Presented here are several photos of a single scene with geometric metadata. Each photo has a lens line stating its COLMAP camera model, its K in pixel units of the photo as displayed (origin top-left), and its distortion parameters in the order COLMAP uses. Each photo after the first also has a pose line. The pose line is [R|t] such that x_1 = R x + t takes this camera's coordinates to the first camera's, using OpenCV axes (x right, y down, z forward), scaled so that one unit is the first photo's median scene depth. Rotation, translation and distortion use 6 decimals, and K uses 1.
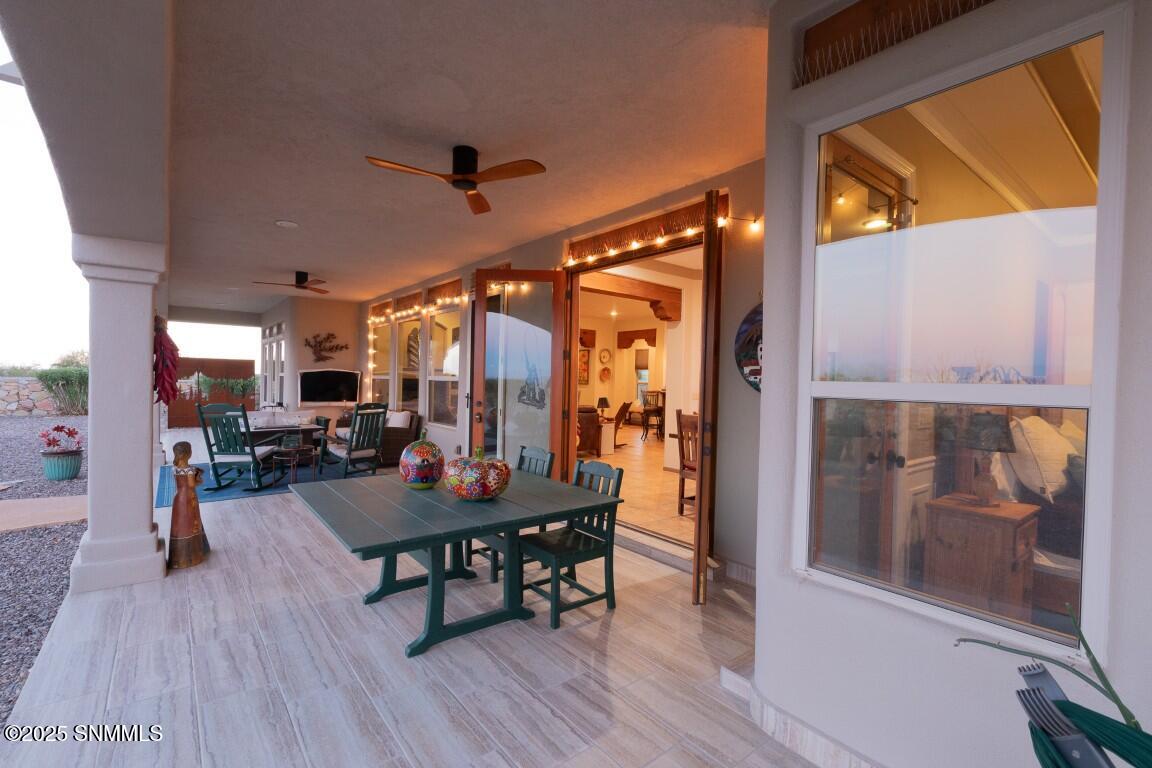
lens RADIAL K [[510.2, 0, 568.4], [0, 510.2, 383.3], [0, 0, 1]] dist [0.000895, -0.000055]
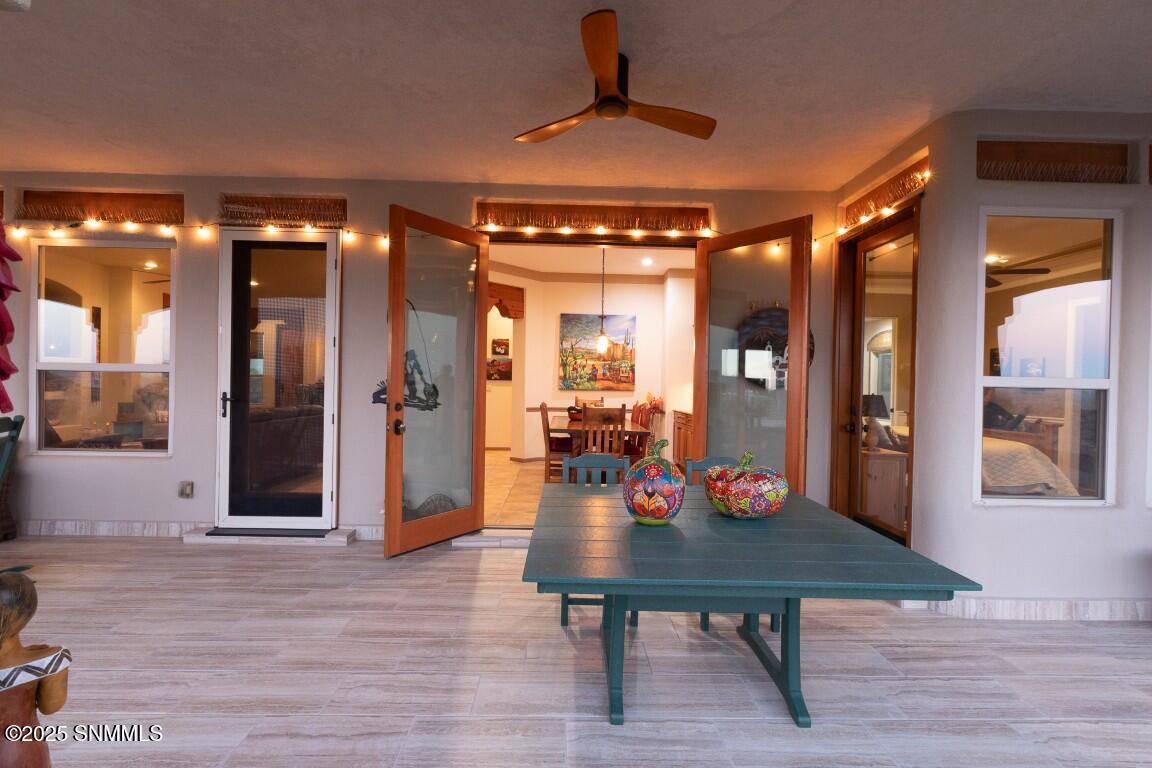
lens RADIAL K [[510.2, 0, 574.3], [0, 510.2, 386.1], [0, 0, 1]] dist [0.000895, -0.000055]
pose [[0.604678, -0.014052, 0.796346, -0.694715], [-0.001727, 0.999819, 0.018953, -0.000681], [-0.796468, -0.012836, 0.604544, 0.495461]]
